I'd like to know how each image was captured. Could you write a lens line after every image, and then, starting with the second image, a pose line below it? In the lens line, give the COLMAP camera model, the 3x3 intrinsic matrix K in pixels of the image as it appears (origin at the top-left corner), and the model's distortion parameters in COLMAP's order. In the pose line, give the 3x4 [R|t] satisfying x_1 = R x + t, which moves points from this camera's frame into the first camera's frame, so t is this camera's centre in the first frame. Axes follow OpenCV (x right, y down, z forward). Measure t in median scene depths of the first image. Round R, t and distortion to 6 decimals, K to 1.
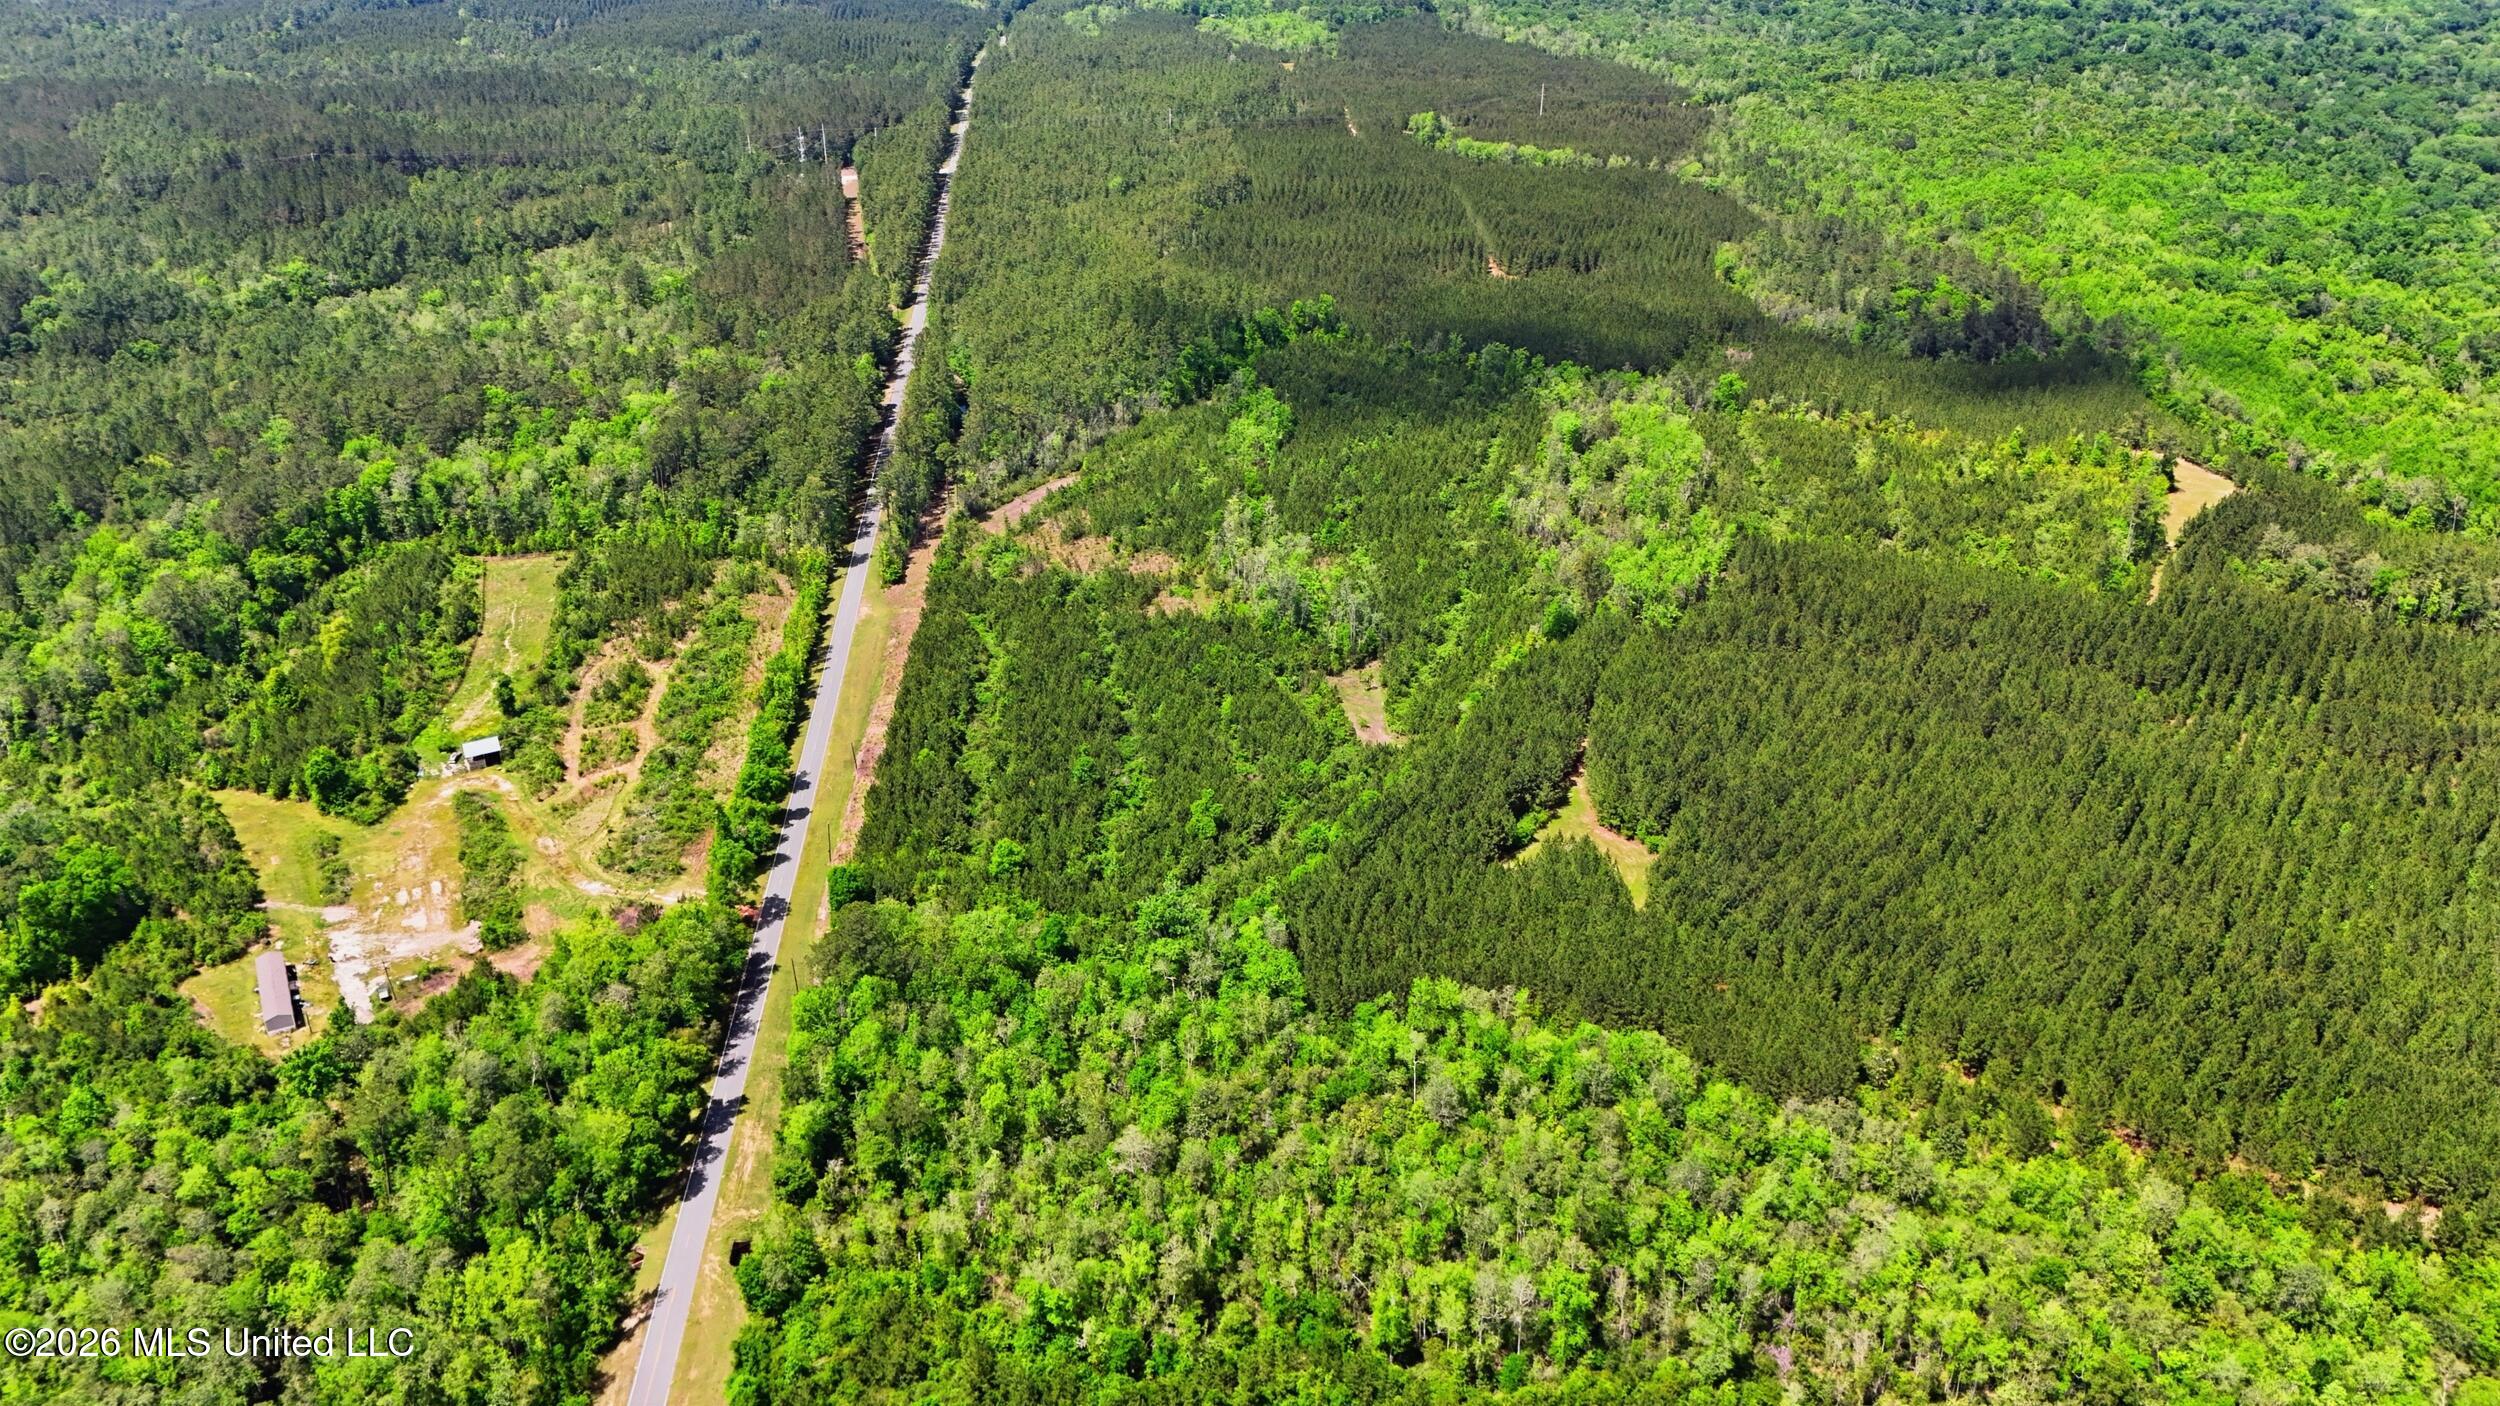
lens RADIAL K [[1831.1, 0, 1246.6], [0, 1831.1, 722.6], [0, 0, 1]] dist [0.080973, -0.076886]
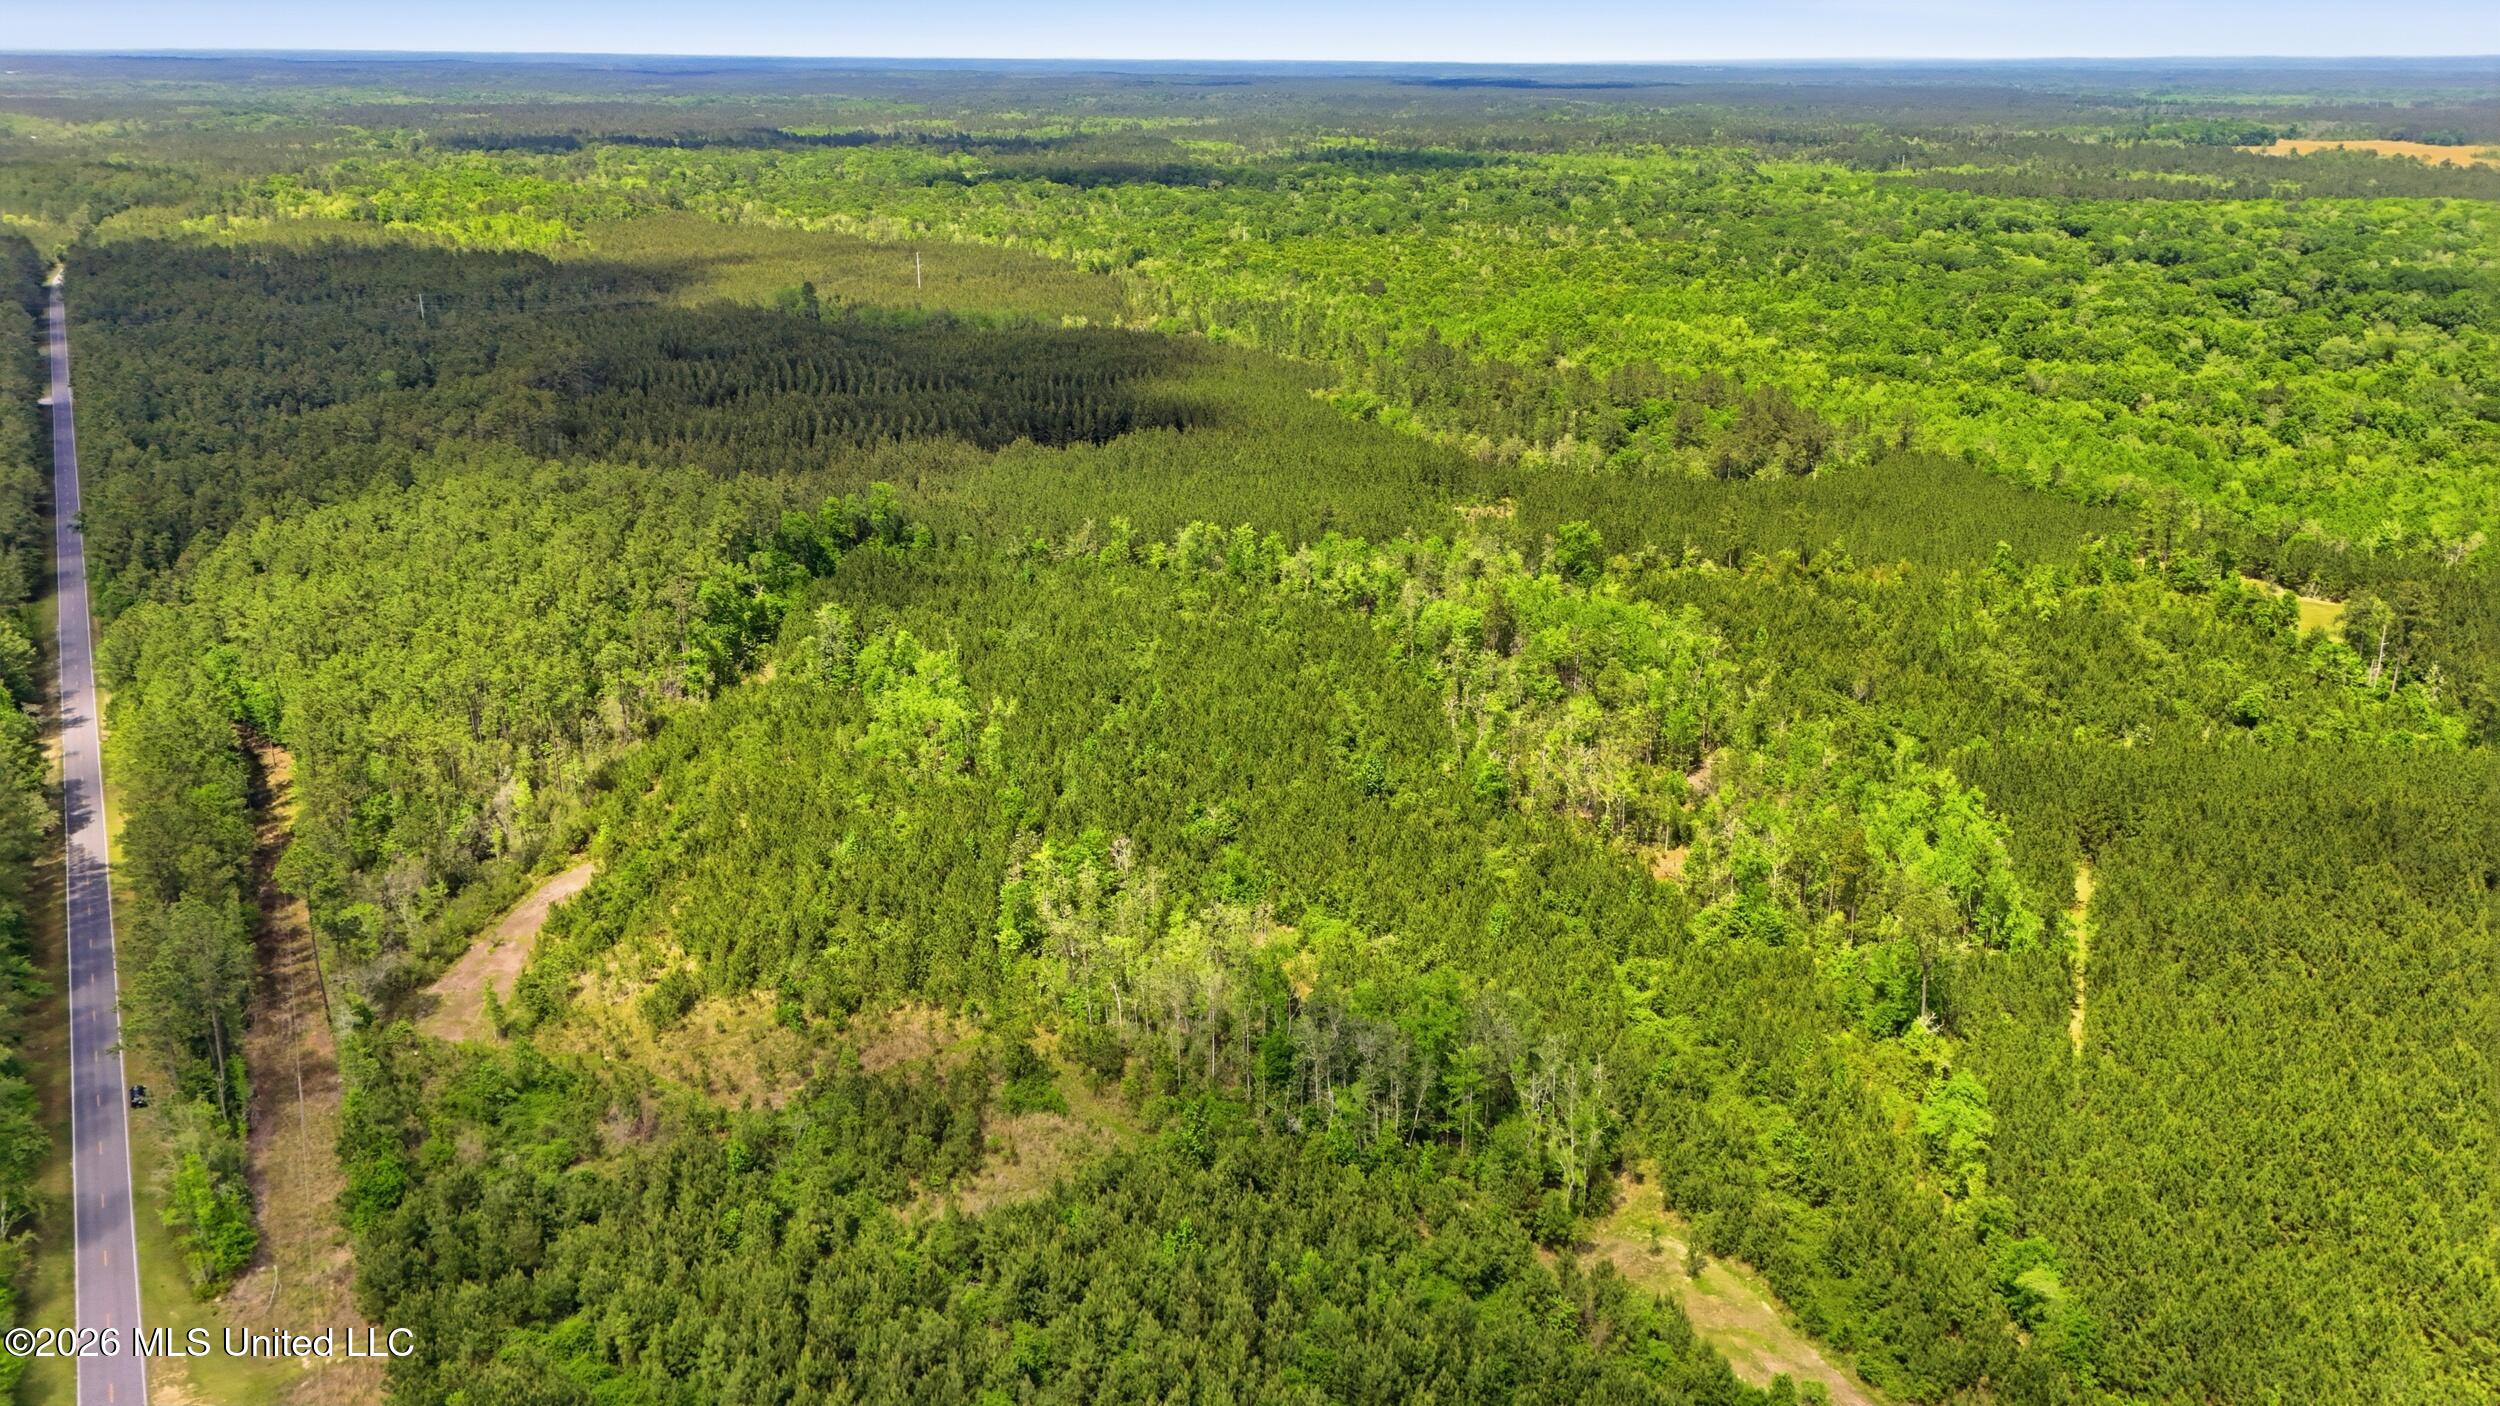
lens RADIAL K [[1831.1, 0, 1246.6], [0, 1831.1, 722.6], [0, 0, 1]] dist [0.080973, -0.076886]
pose [[0.898953, -0.153031, 0.410444, -0.152932], [0.207802, 0.973831, -0.092042, -0.107516], [-0.385618, 0.168033, 0.907229, 0.596787]]
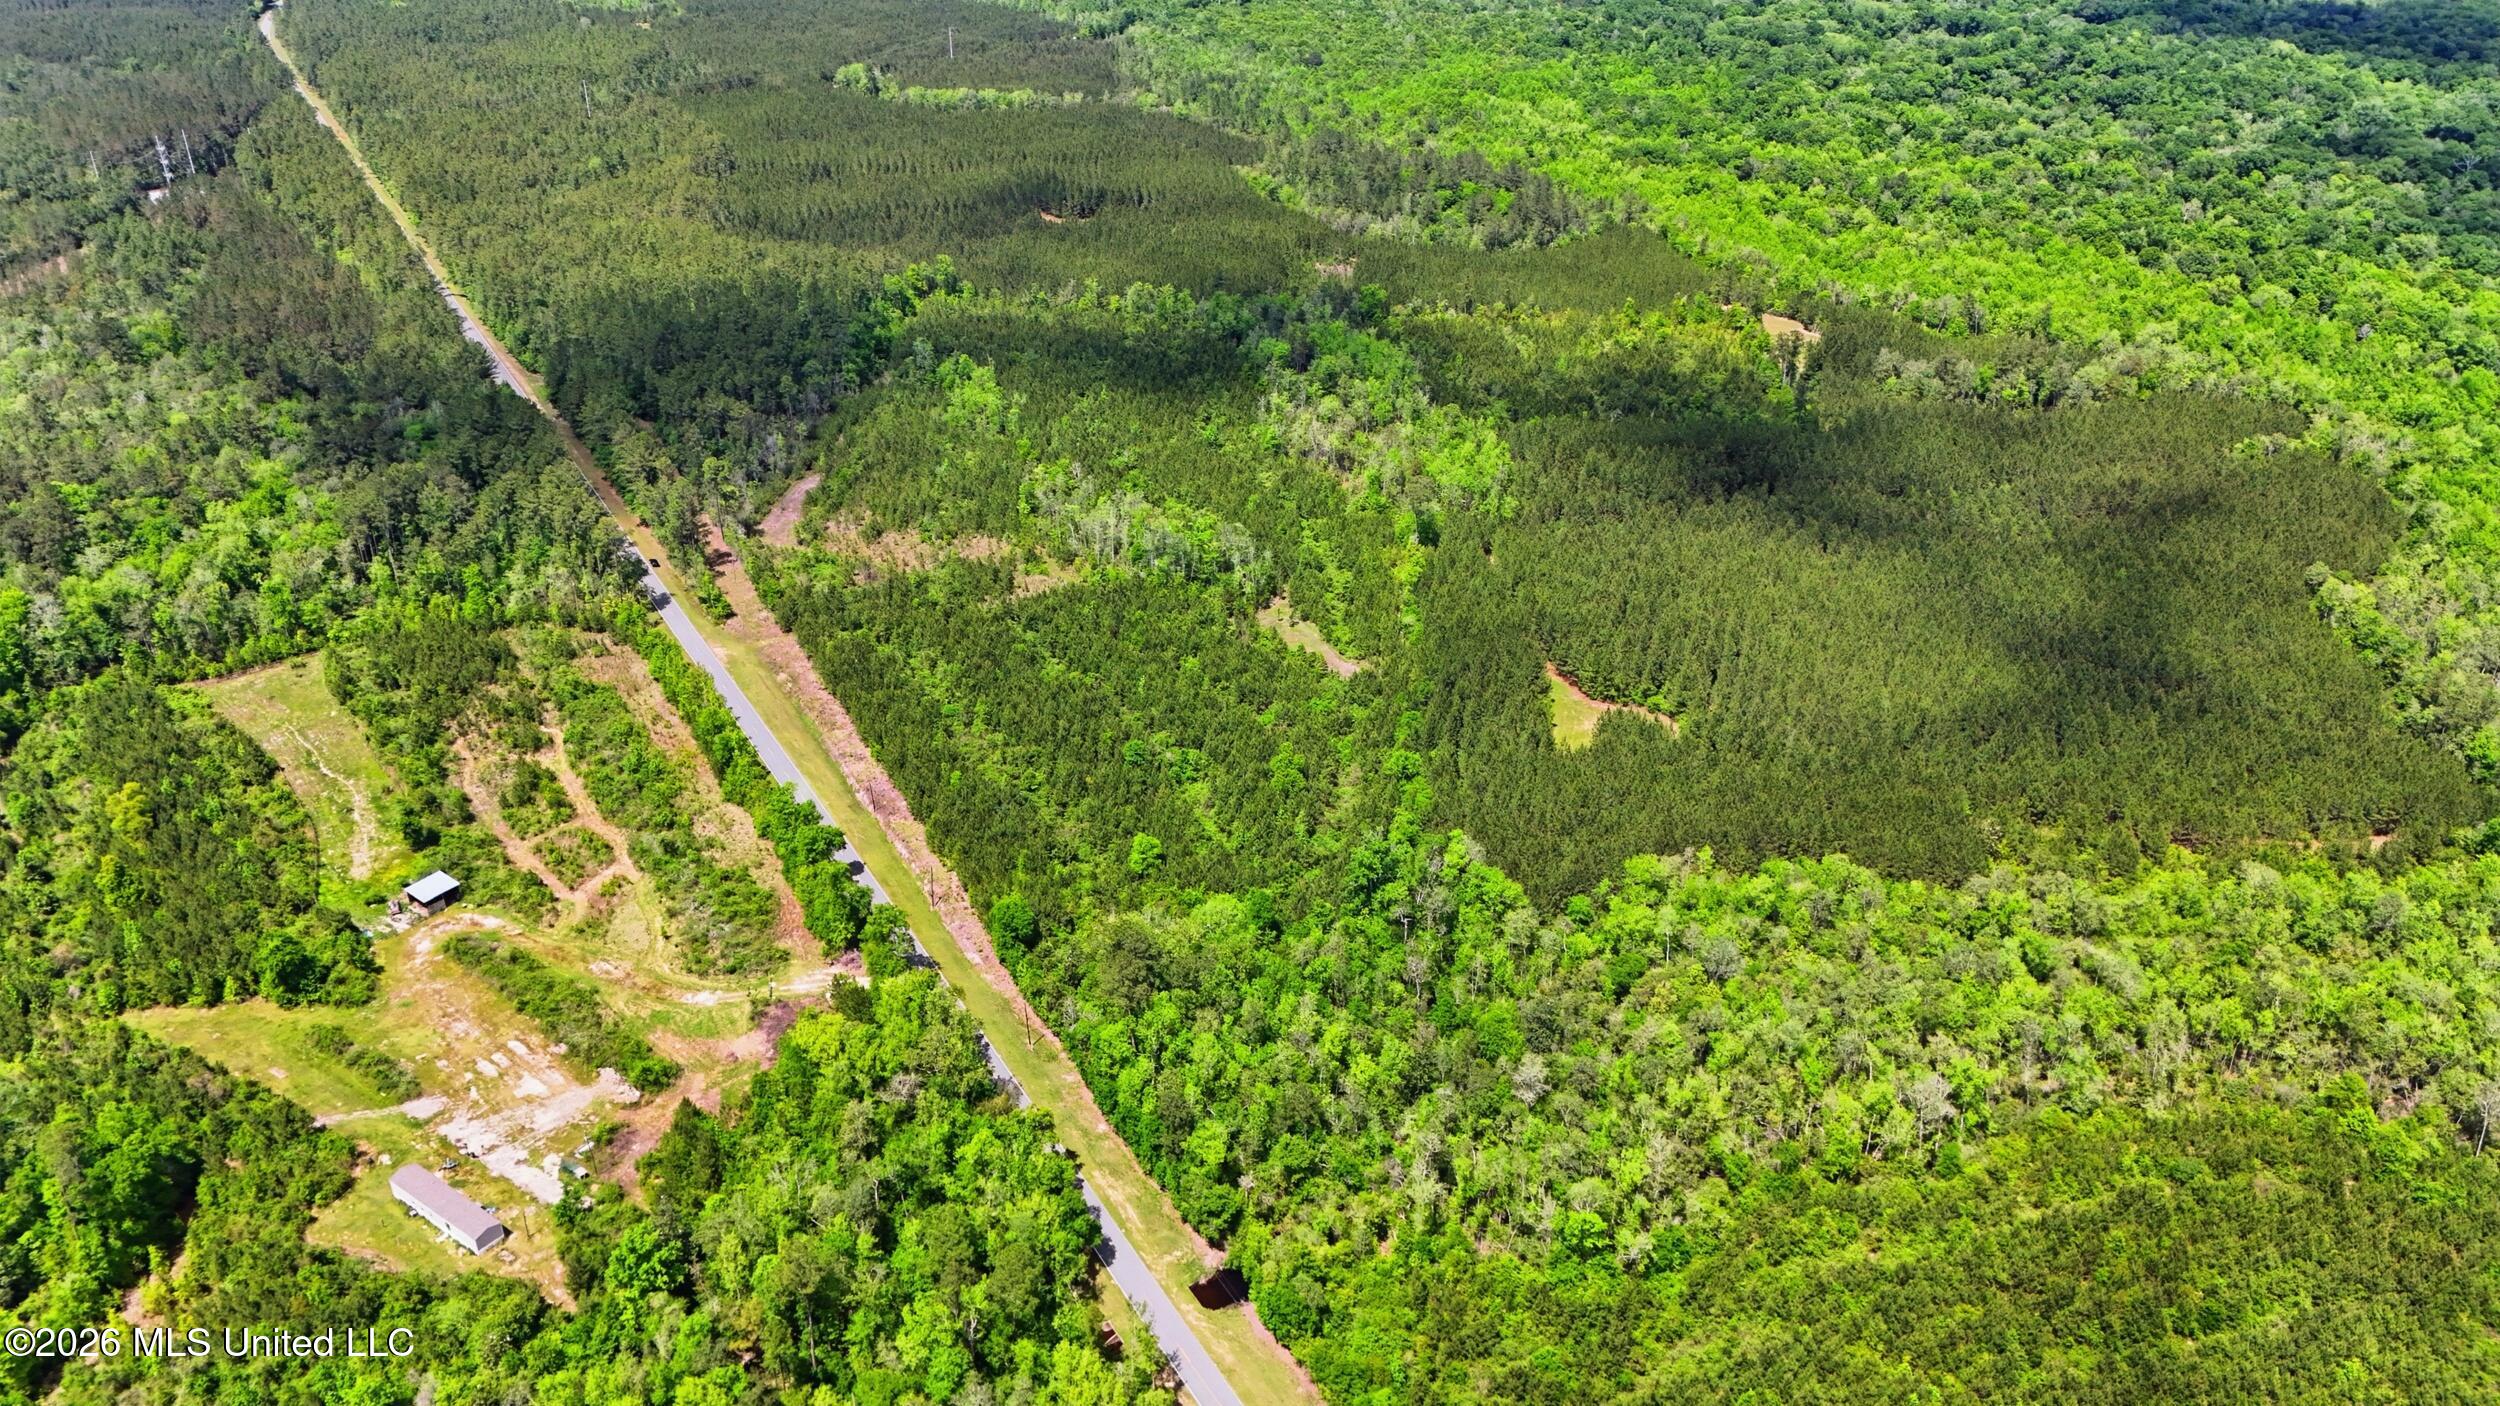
lens RADIAL K [[1831.1, 0, 1246.6], [0, 1831.1, 722.6], [0, 0, 1]] dist [0.080973, -0.076886]
pose [[0.905988, -0.211686, 0.366572, -0.310888], [0.201548, 0.977239, 0.066201, -0.034482], [-0.372242, 0.013904, 0.928032, 0.061809]]
